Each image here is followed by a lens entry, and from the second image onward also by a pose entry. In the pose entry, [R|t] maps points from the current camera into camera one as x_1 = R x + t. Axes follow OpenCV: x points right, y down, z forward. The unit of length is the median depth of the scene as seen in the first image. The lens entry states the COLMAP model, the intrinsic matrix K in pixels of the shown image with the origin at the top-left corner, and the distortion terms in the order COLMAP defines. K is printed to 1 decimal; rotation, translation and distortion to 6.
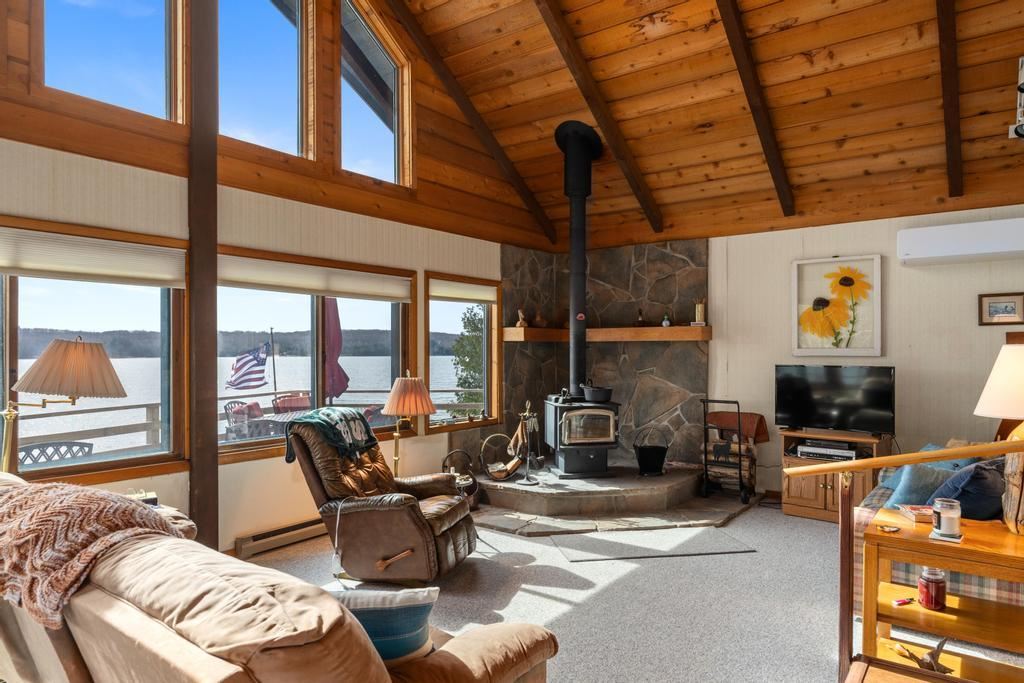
lens RADIAL K [[651.2, 0, 511.9], [0, 651.2, 352.2], [0, 0, 1]] dist [0.000139, 0.000415]
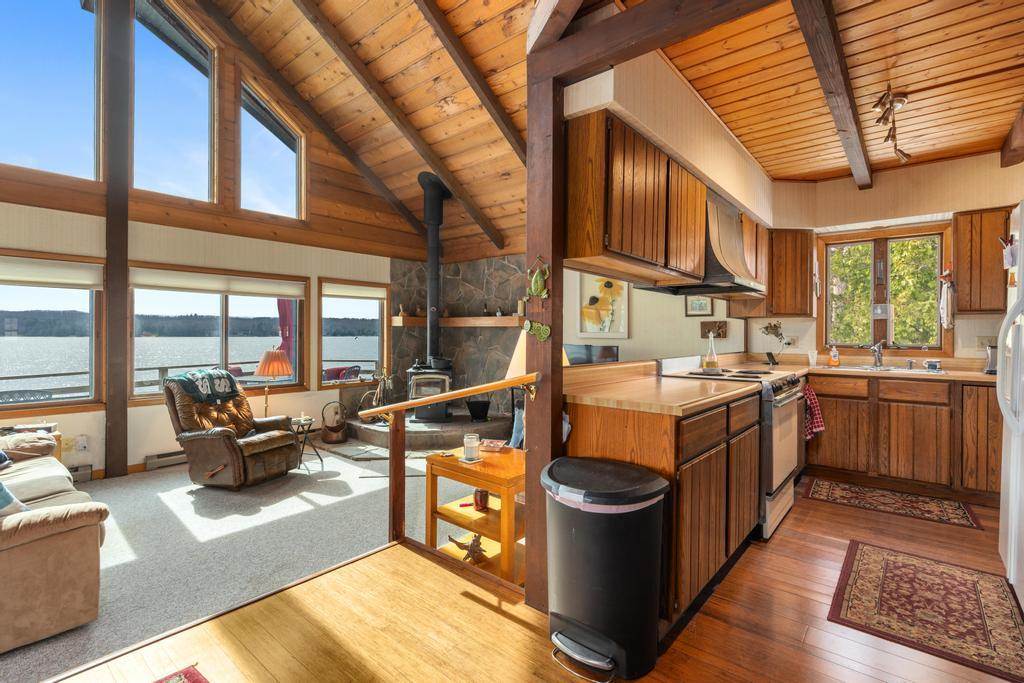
lens RADIAL K [[476.9, 0, 510.9], [0, 476.9, 333.7], [0, 0, 1]] dist [-0.001879, -0.000608]
pose [[0.997794, 0.006897, -0.066035, 0.367815], [-0.006975, 0.999975, -0.000955, -0.001252], [0.066026, 0.001414, 0.997817, -0.029914]]
